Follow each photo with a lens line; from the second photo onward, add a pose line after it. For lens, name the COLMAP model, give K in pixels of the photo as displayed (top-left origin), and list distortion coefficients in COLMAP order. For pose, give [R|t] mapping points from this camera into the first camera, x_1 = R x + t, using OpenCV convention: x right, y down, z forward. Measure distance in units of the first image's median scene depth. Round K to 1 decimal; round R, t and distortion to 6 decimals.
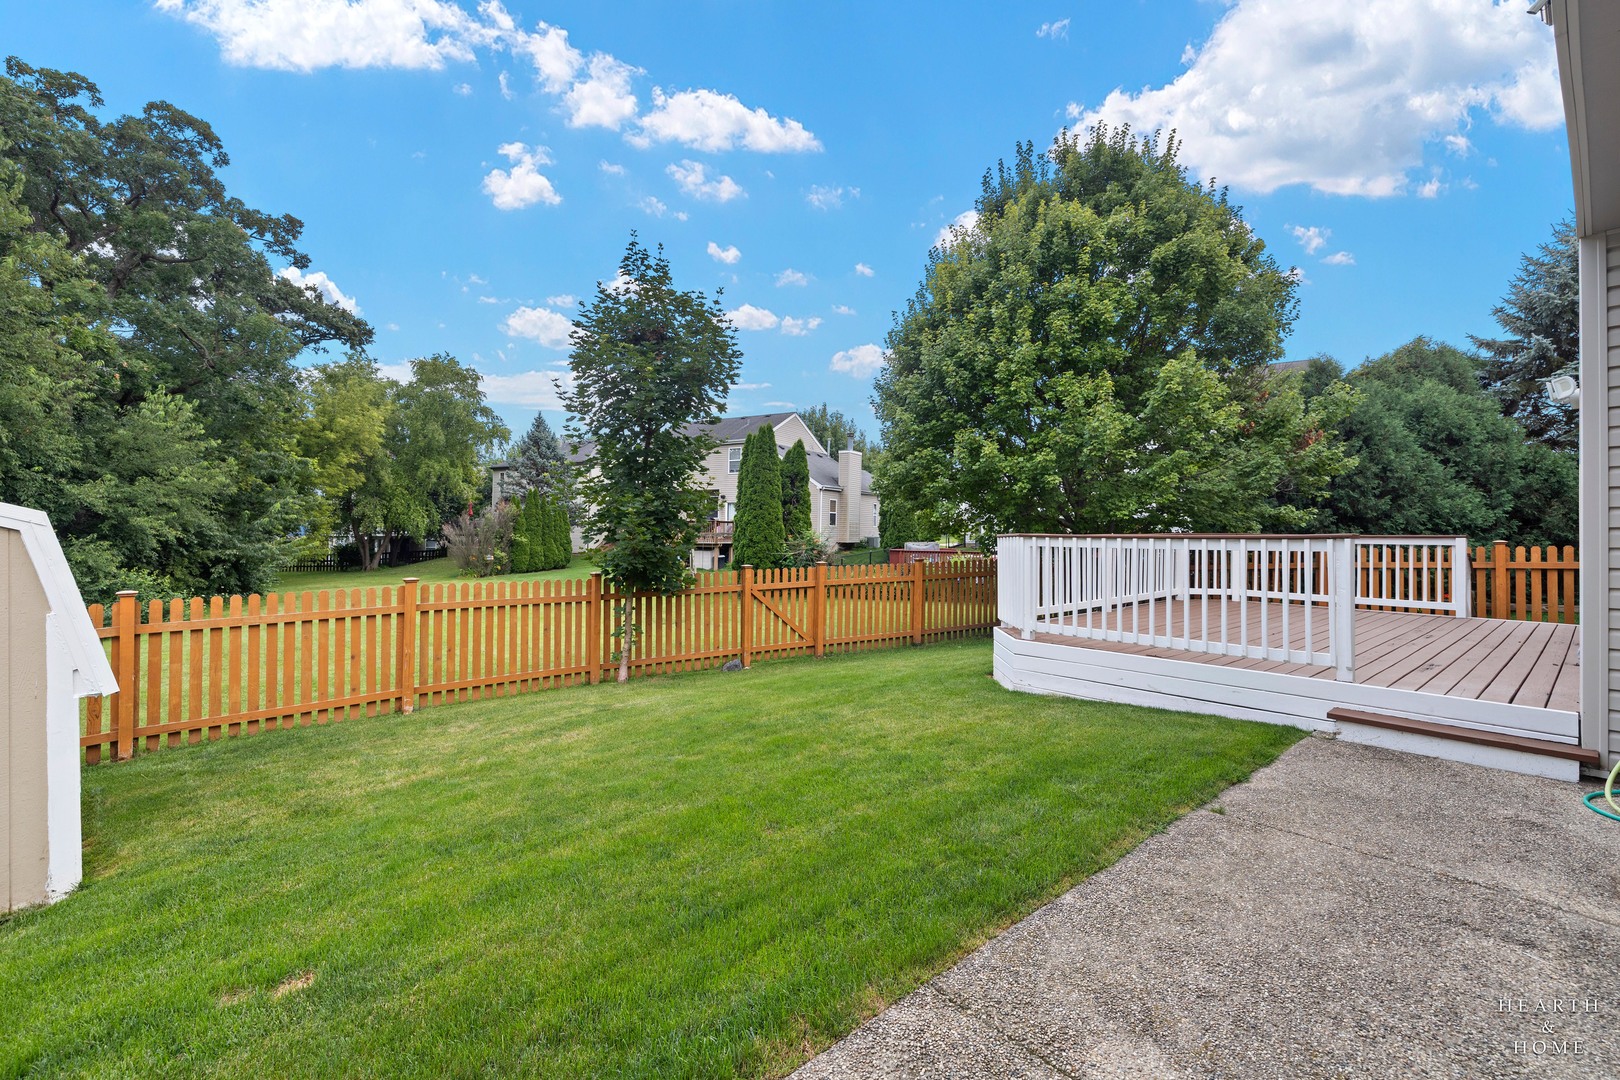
lens RADIAL K [[686.2, 0, 815.7], [0, 686.2, 521.9], [0, 0, 1]] dist [0.003377, 0.000239]
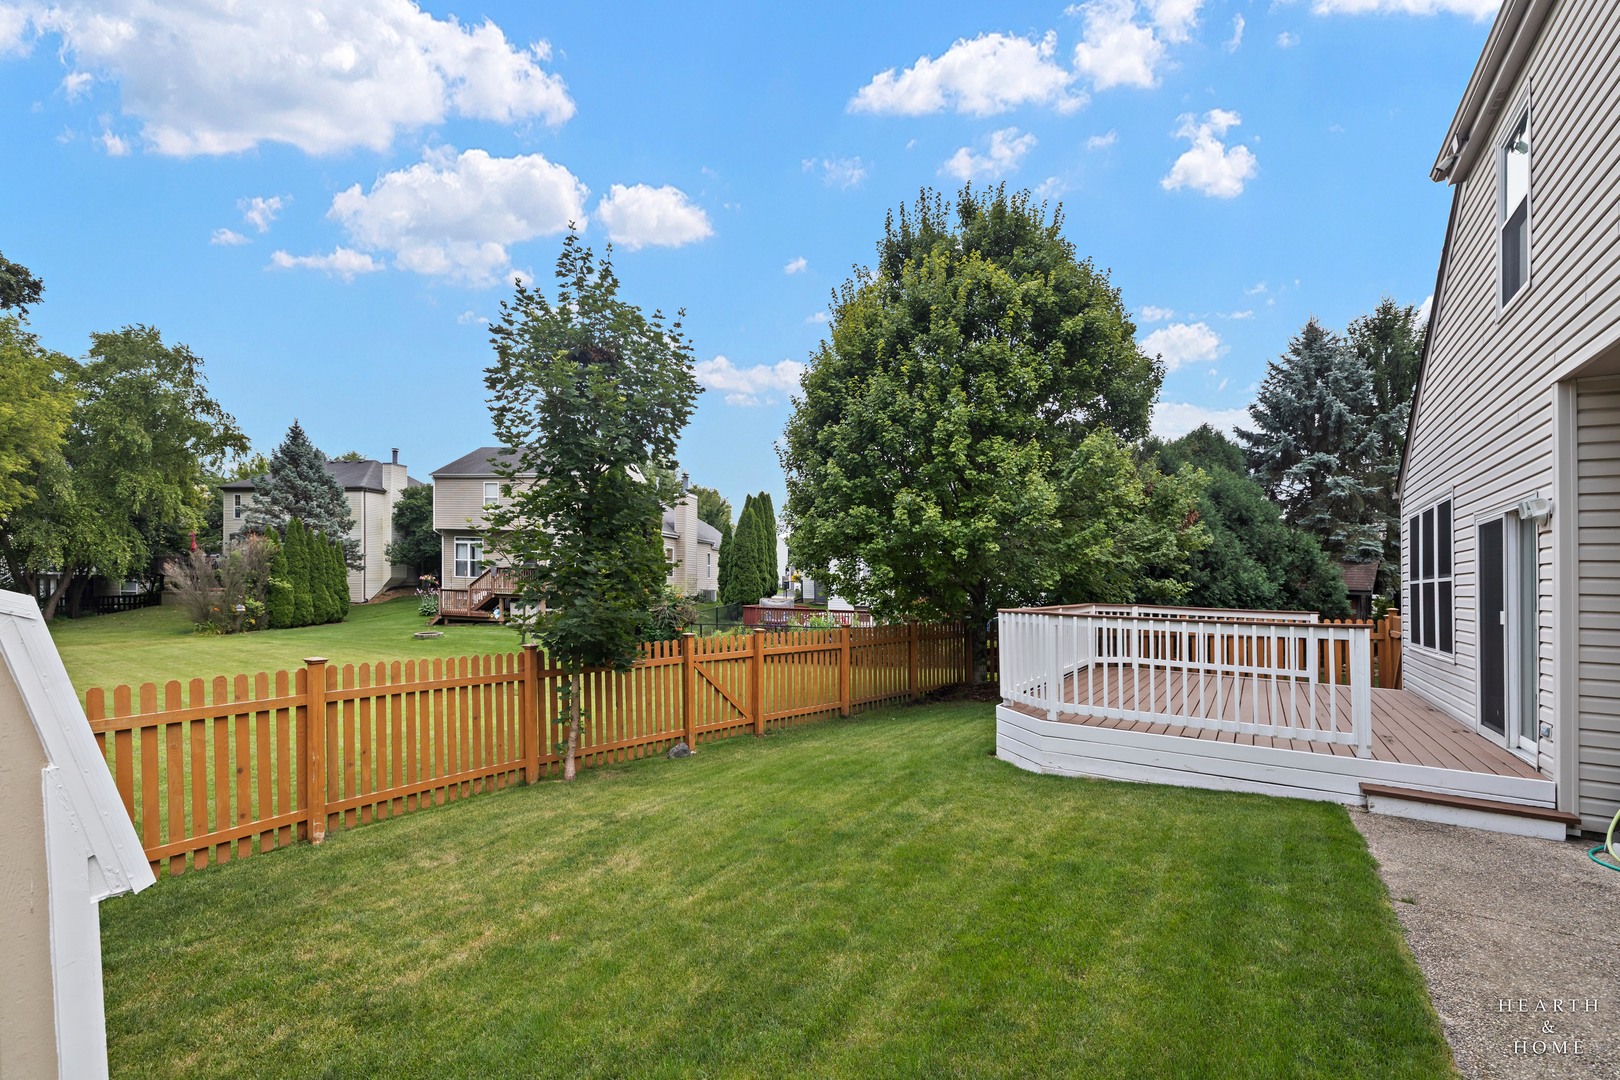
lens RADIAL K [[738.3, 0, 858.3], [0, 738.3, 591.7], [0, 0, 1]] dist [0.002819, 0.000921]
pose [[0.956543, 0.025915, 0.290438, -0.146405], [-0.033014, 0.999263, 0.019569, -0.012841], [-0.289717, -0.028307, 0.956694, 0.043243]]
